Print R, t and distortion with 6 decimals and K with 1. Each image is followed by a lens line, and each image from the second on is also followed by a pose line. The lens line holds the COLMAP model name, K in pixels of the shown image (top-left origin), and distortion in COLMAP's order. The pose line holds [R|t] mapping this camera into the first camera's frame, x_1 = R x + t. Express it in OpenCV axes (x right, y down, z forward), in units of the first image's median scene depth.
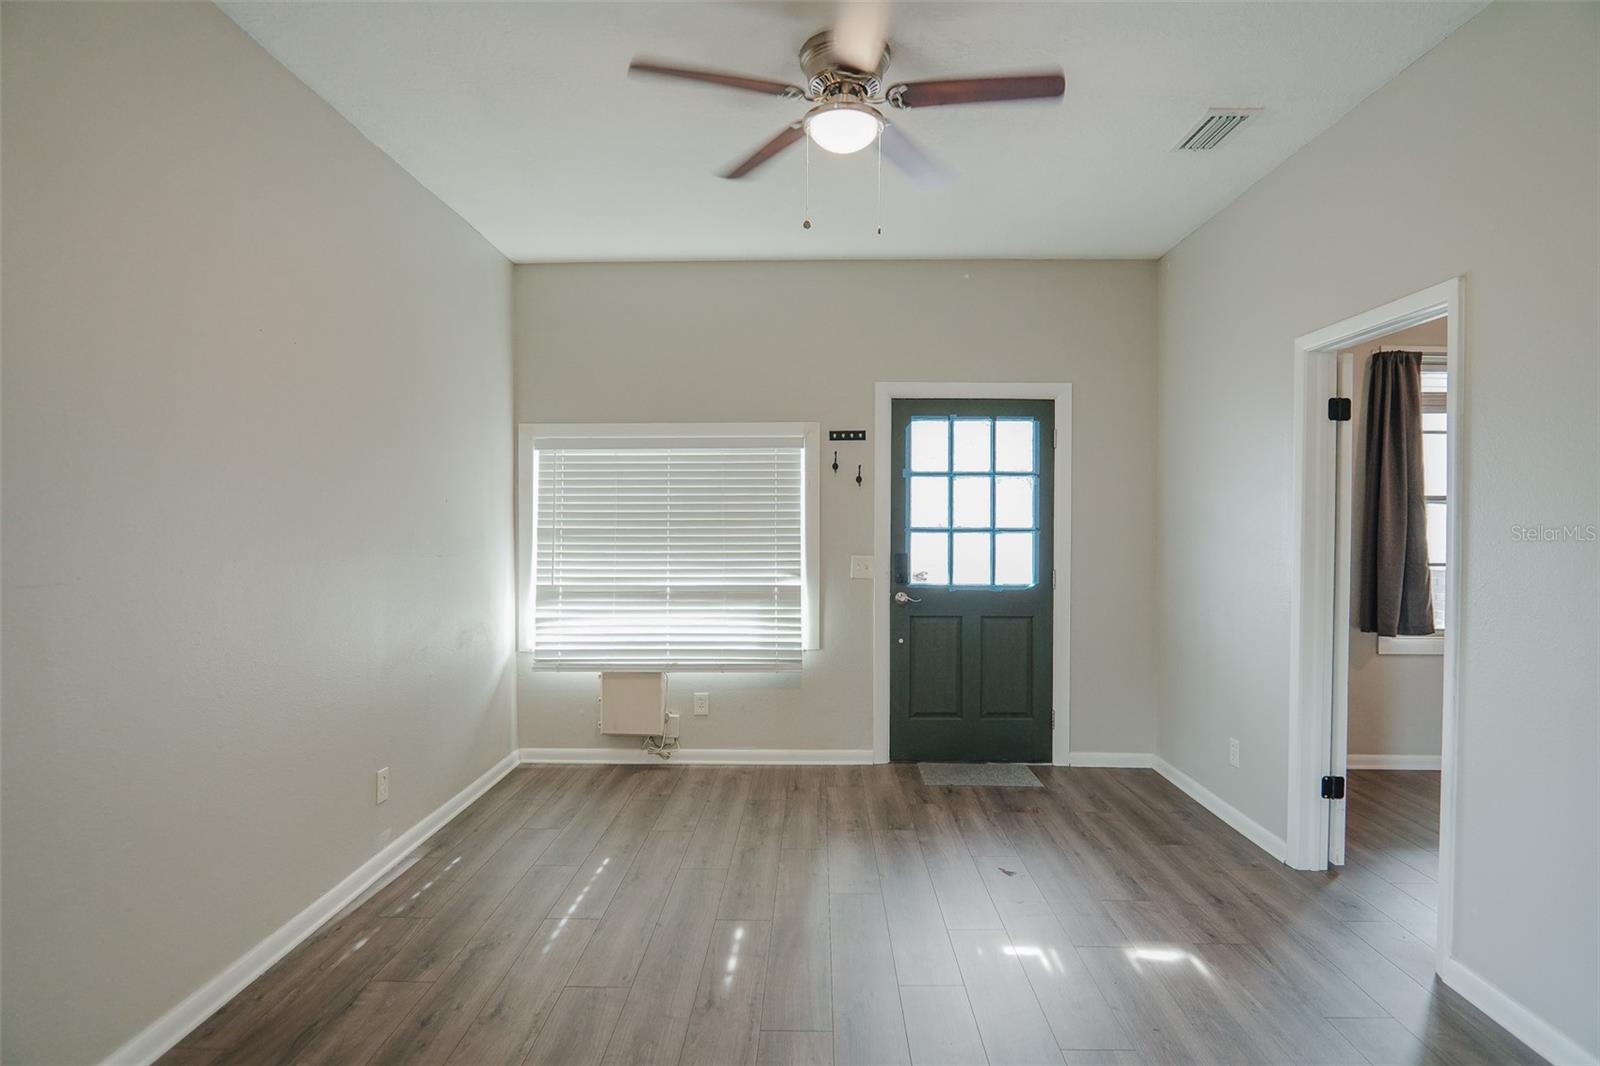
lens RADIAL K [[860.4, 0, 805.6], [0, 860.4, 529.9], [0, 0, 1]] dist [-0.033170, 0.009503]
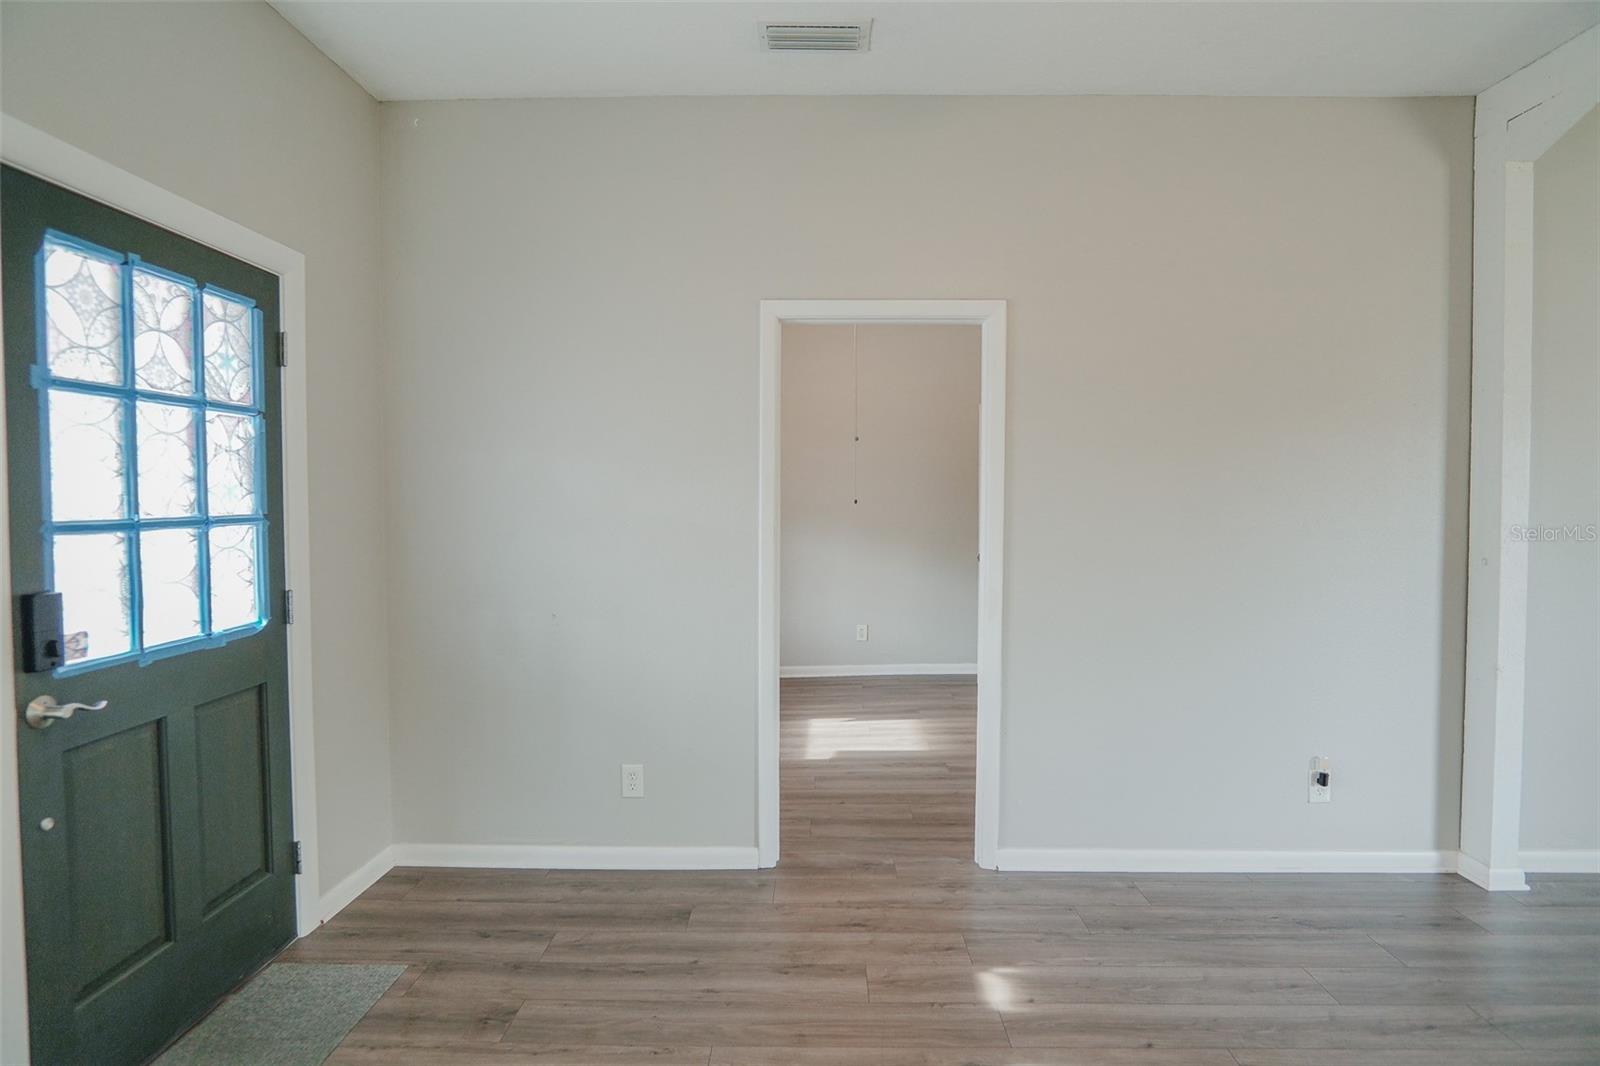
lens RADIAL K [[860.4, 0, 804.9], [0, 860.4, 526.4], [0, 0, 1]] dist [-0.033170, 0.009503]
pose [[0.000848, -0.041943, 0.999120, -0.252030], [0.008335, 0.999086, 0.041935, -0.013822], [-0.999965, 0.008292, 0.001197, 0.670359]]
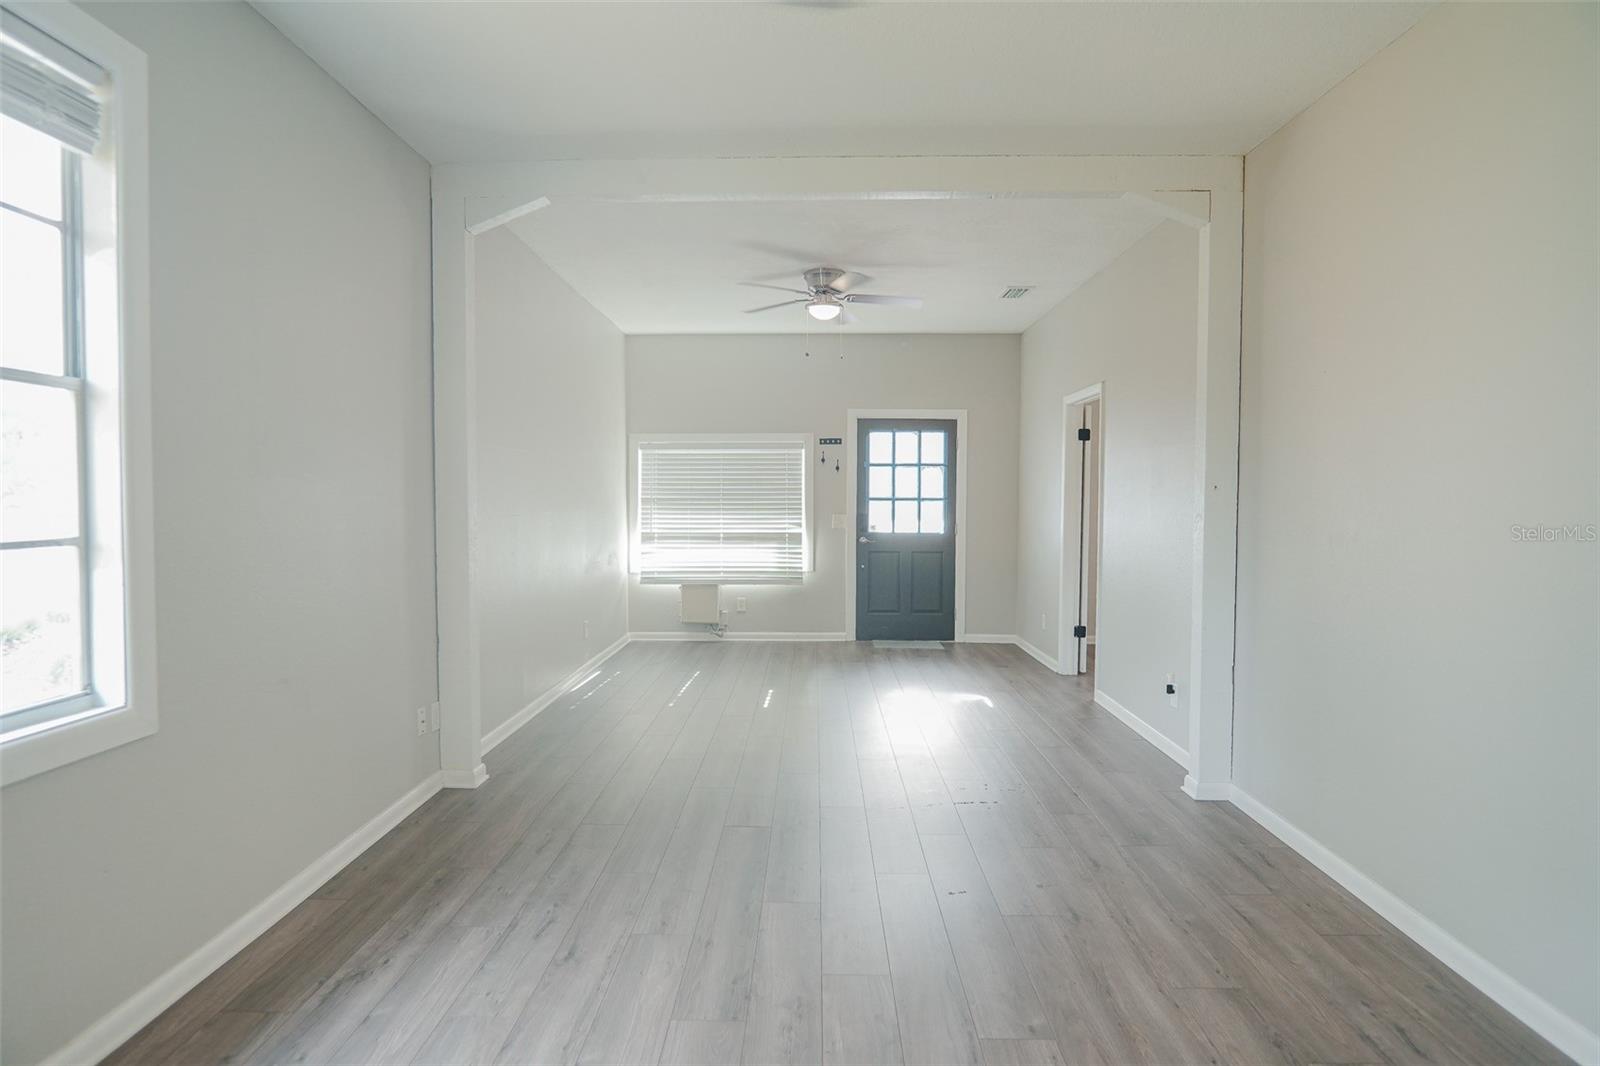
lens RADIAL K [[860.4, 0, 808.9], [0, 860.4, 533.6], [0, 0, 1]] dist [-0.033170, 0.009503]
pose [[0.999965, 0.001159, 0.008261, -0.005899], [-0.001425, 0.999475, 0.032359, 0.013280], [-0.008219, -0.032370, 0.999442, -0.646419]]
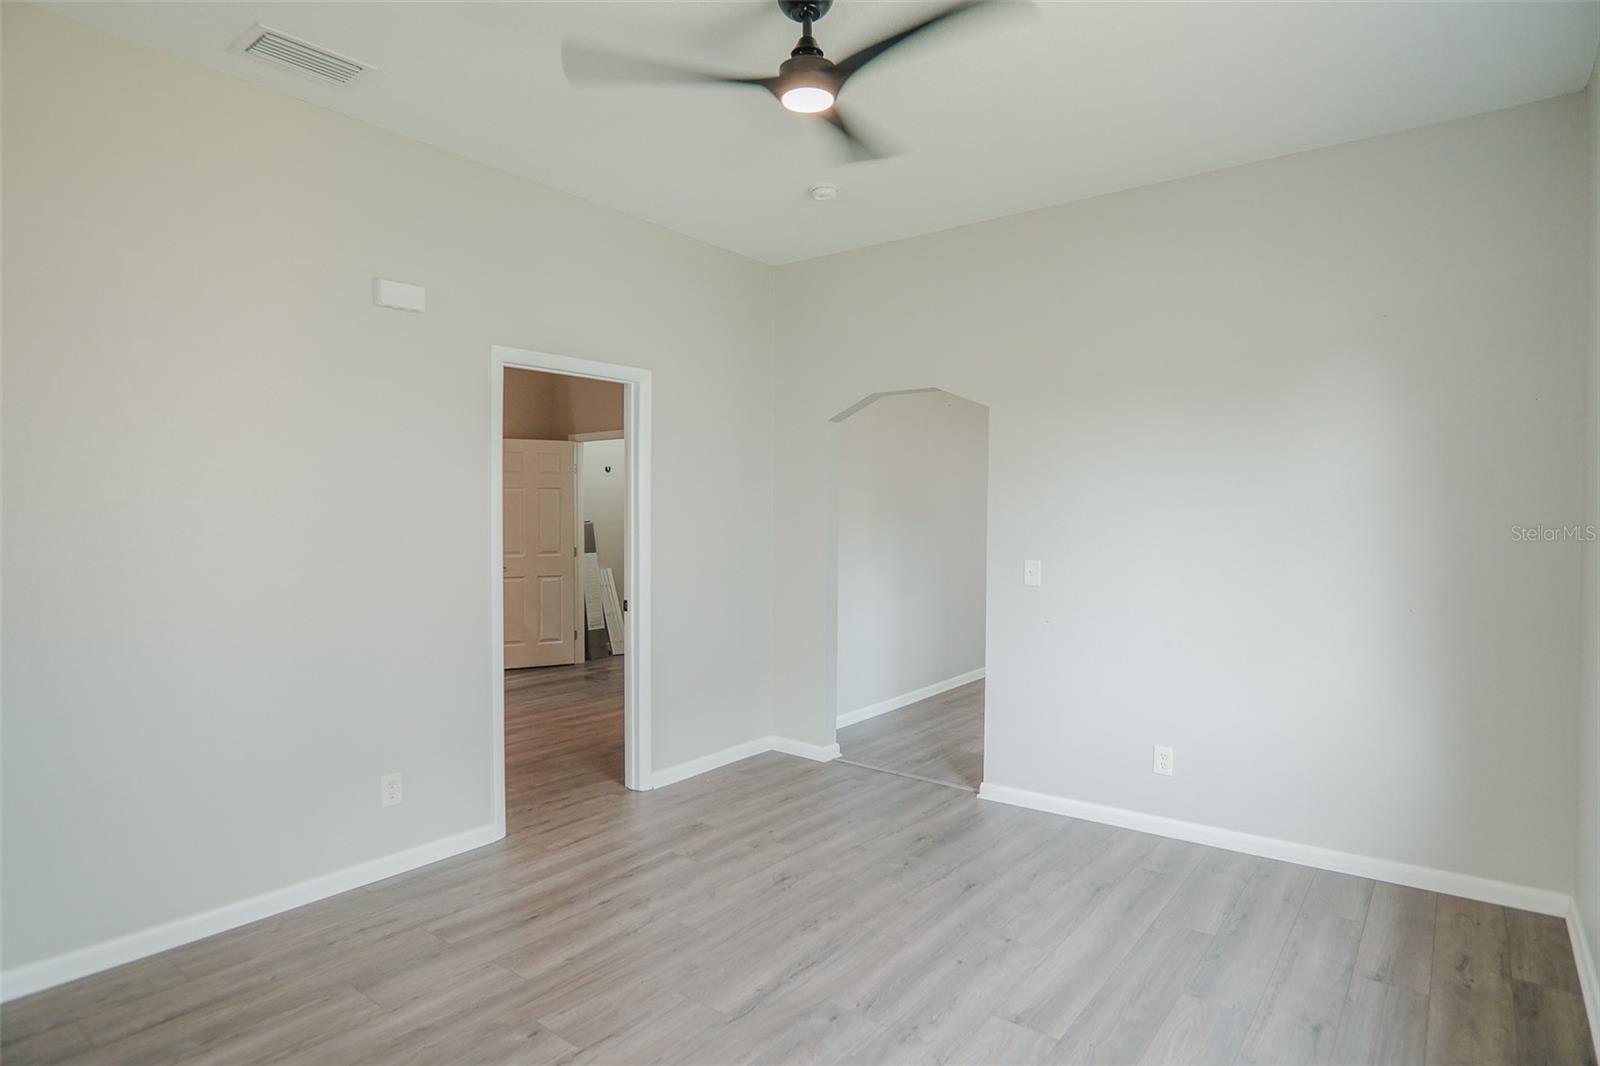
lens RADIAL K [[860.4, 0, 807.3], [0, 860.4, 525.2], [0, 0, 1]] dist [-0.033170, 0.009503]
pose [[-0.799414, -0.014904, 0.600595, -0.283506], [0.000900, 0.999661, 0.026005, -0.004269], [-0.600780, 0.021330, -0.799130, 0.071450]]
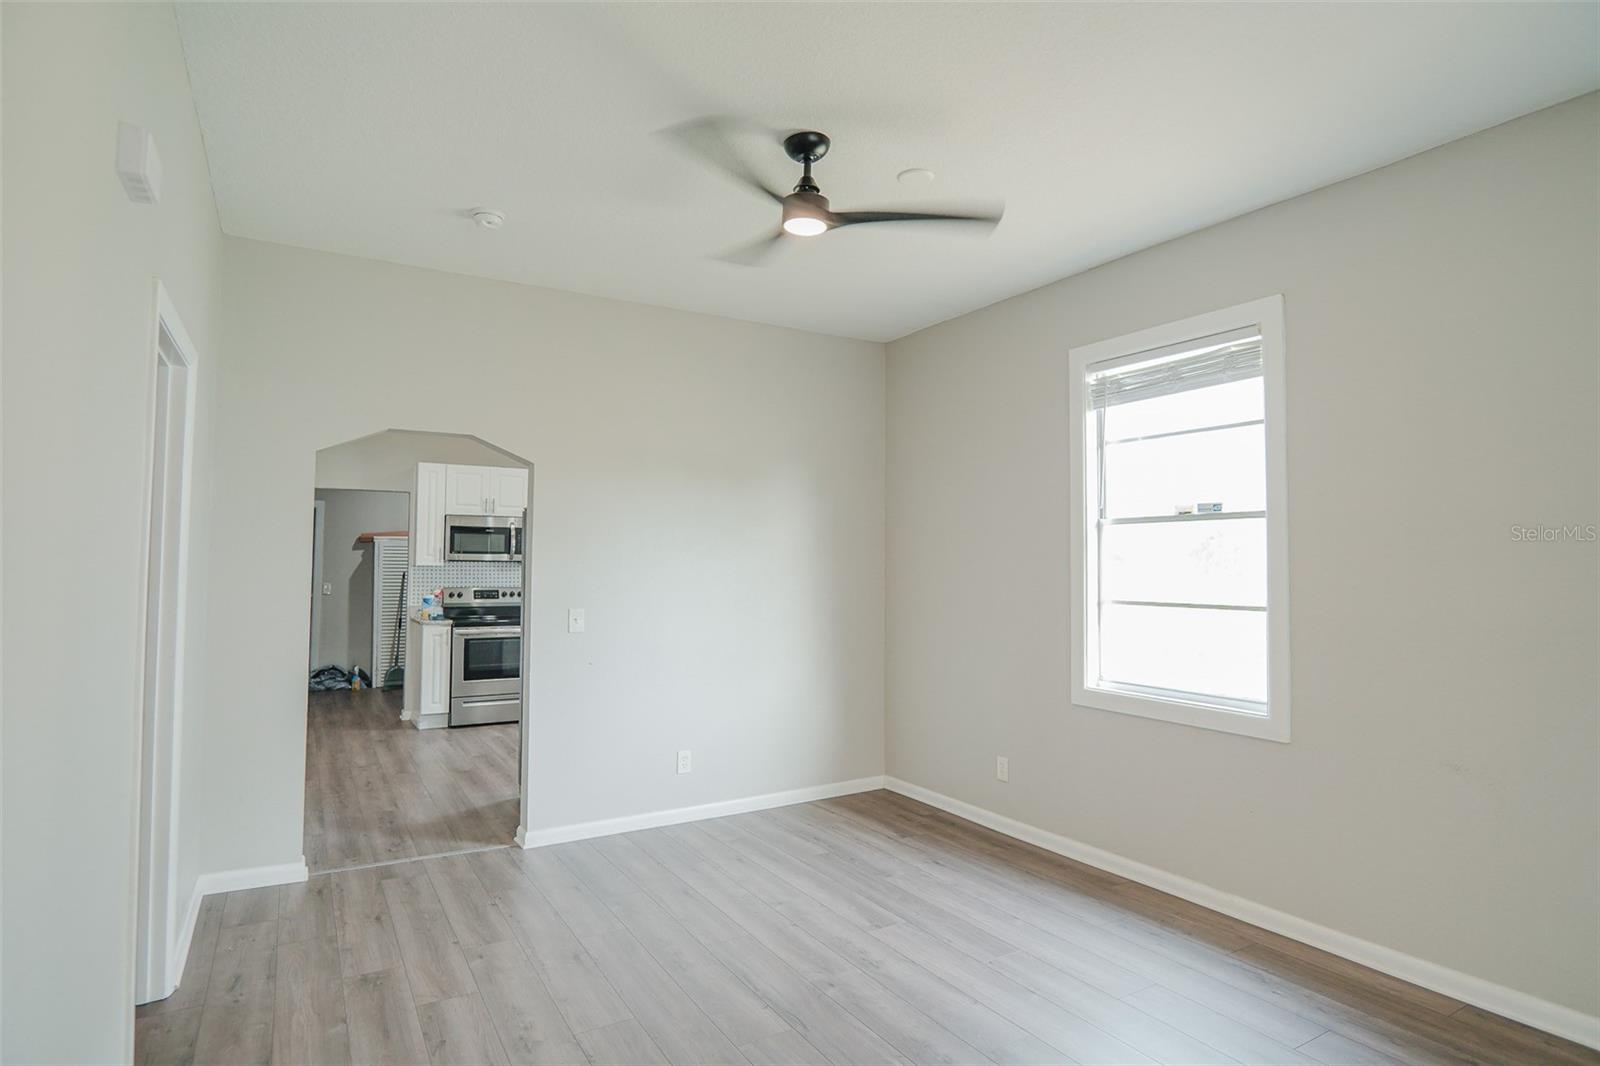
lens RADIAL K [[860.4, 0, 804.3], [0, 860.4, 533.1], [0, 0, 1]] dist [-0.033170, 0.009503]
pose [[-0.851181, -0.028347, -0.524106, 0.327415], [-0.013755, 0.999402, -0.031714, -0.004075], [0.524691, -0.019786, -0.851063, 0.179452]]
